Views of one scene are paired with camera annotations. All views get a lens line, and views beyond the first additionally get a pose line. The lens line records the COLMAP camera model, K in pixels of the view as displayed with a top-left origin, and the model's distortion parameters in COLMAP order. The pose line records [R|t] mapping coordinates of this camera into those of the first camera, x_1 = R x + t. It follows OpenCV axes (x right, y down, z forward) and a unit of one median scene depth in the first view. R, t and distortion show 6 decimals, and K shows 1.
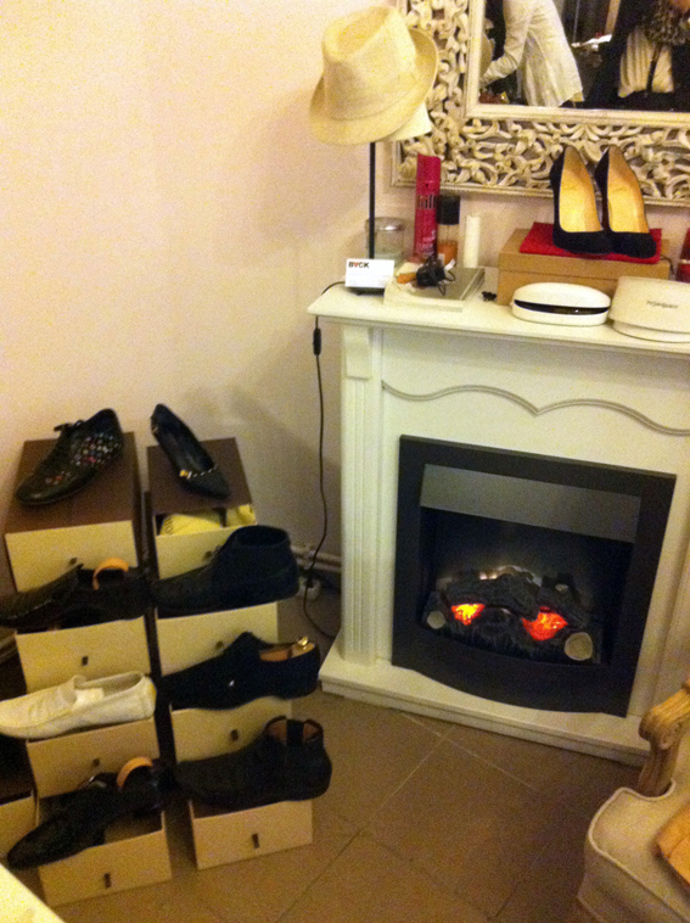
lens RADIAL K [[897.6, 0, 345.0], [0, 897.6, 461.5], [0, 0, 1]] dist [0.047676, 0.000983]
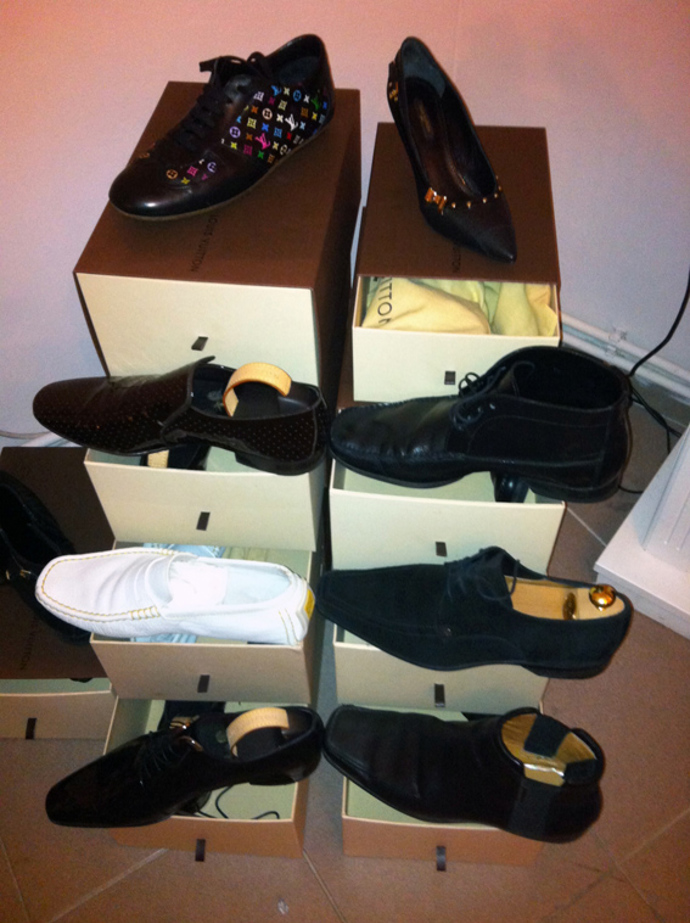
lens RADIAL K [[897.6, 0, 345.0], [0, 897.6, 461.5], [0, 0, 1]] dist [0.047676, 0.000983]
pose [[0.948336, 0.230248, -0.218276, -0.085248], [-0.137409, 0.918187, 0.371552, -0.031850], [0.285967, -0.322363, 0.902389, 0.499923]]
